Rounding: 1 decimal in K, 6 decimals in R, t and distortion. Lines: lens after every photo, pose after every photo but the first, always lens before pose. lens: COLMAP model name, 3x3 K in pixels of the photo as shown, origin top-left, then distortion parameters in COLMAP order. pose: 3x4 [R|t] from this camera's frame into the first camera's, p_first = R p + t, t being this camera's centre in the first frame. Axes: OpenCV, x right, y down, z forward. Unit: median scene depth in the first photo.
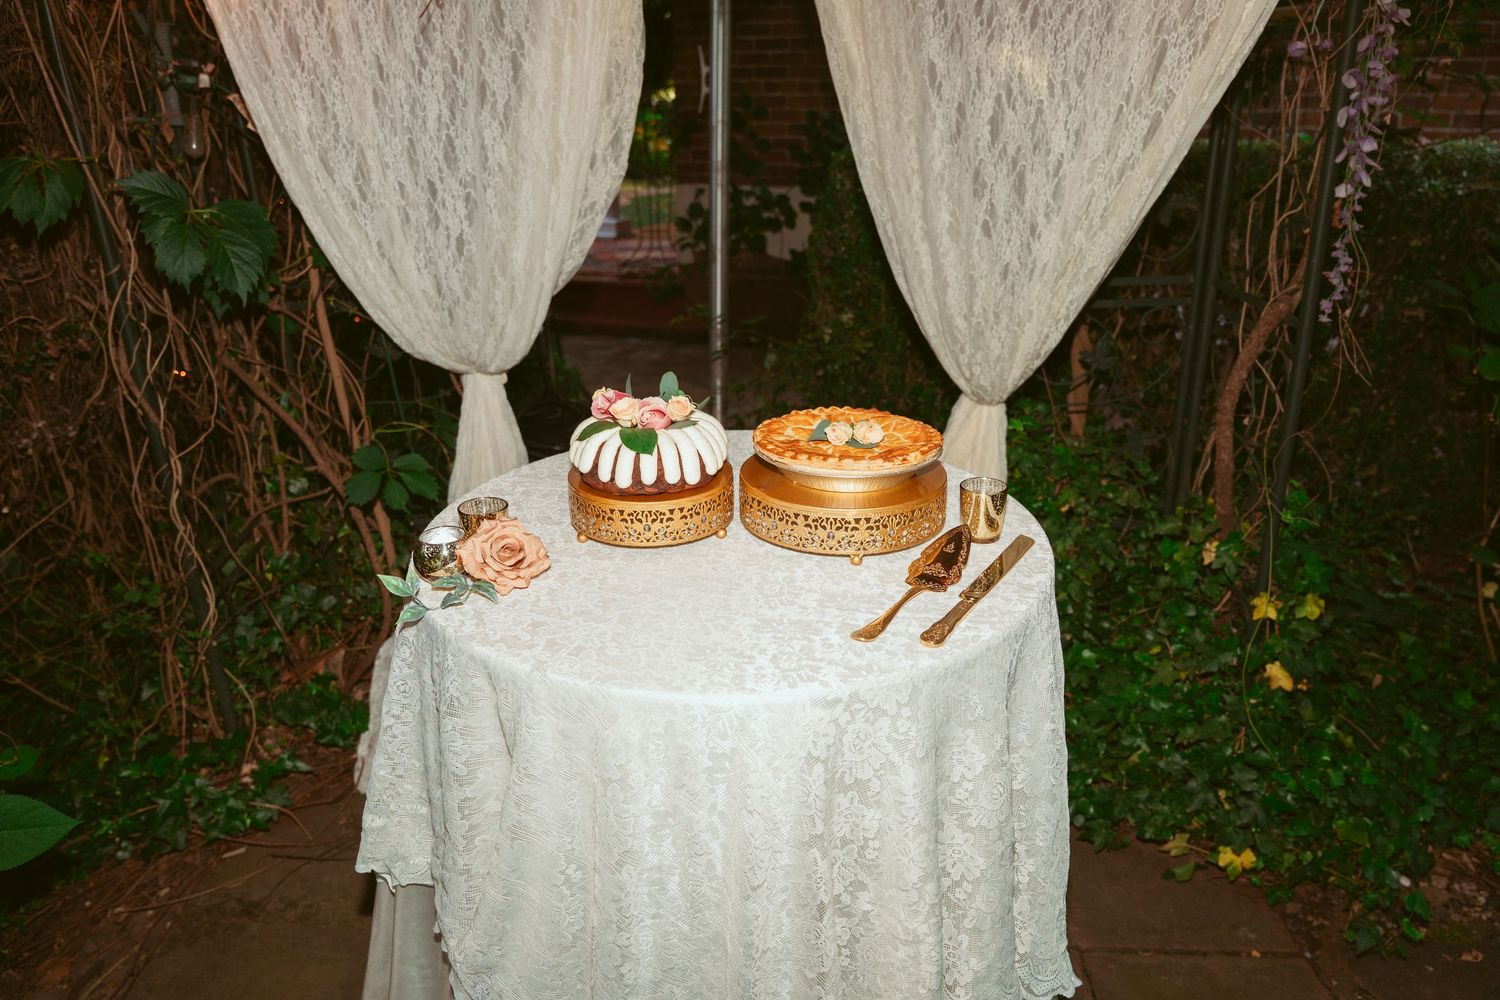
lens RADIAL K [[1041.3, 0, 750.8], [0, 1041.3, 515.7], [0, 0, 1]] dist [-0.013846, 0.000102]
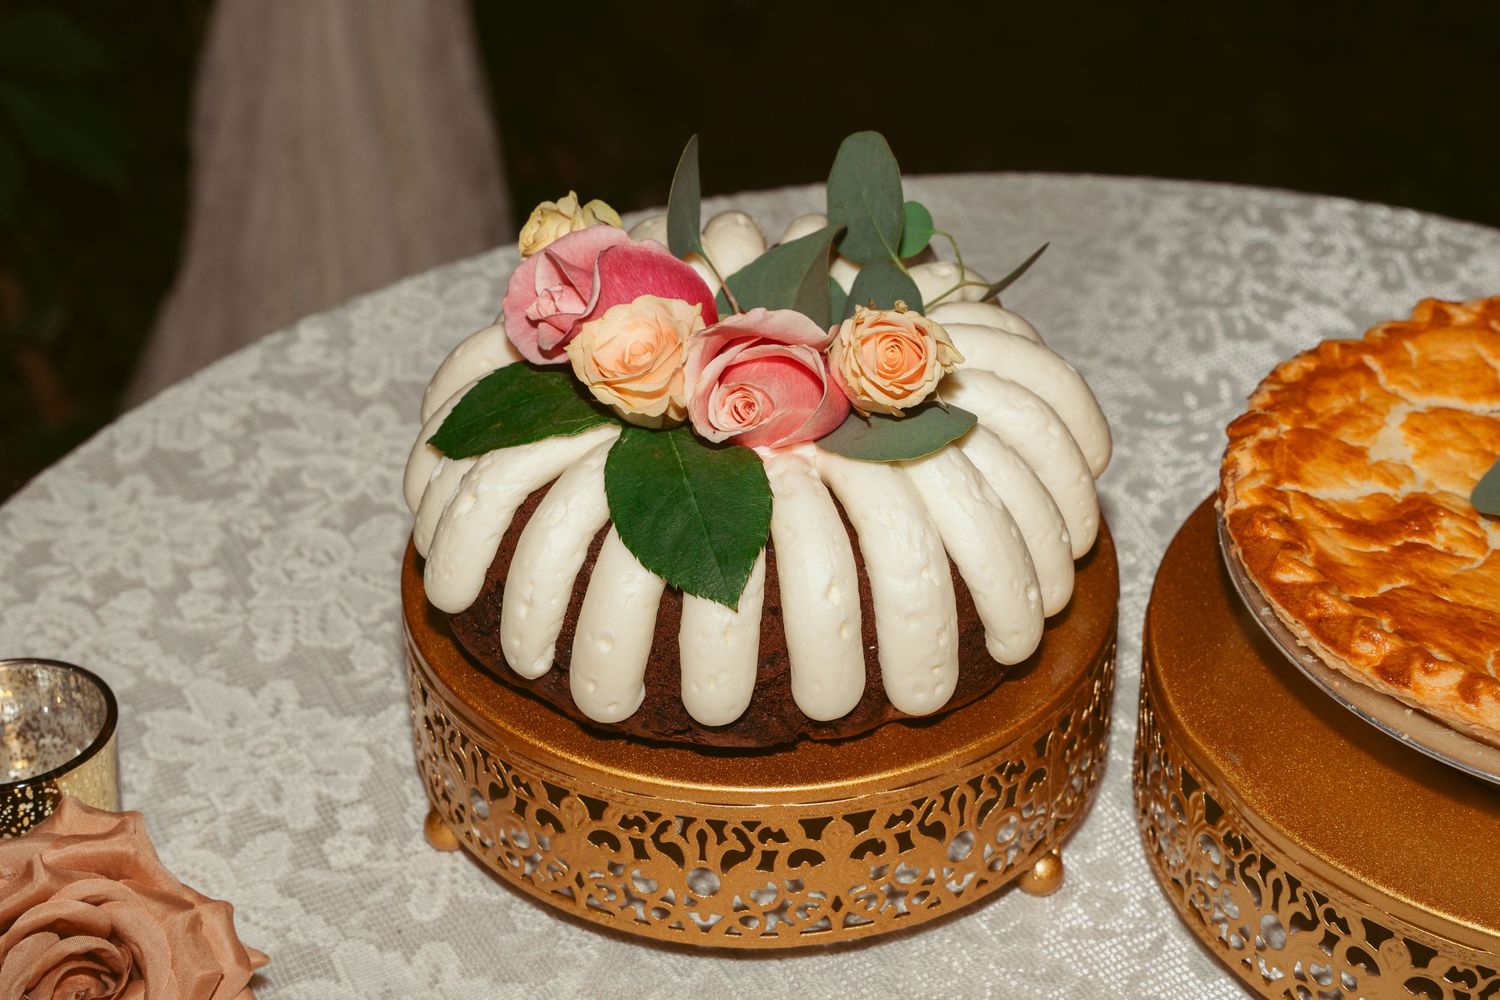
lens RADIAL K [[3015.2, 0, 778.0], [0, 3015.2, 532.6], [0, 0, 1]] dist [0.037752, -0.026687]
pose [[0.983906, 0.103241, -0.145842, 0.004457], [-0.069152, 0.972597, 0.221974, -0.209449], [0.164762, -0.208316, 0.964084, 0.386346]]
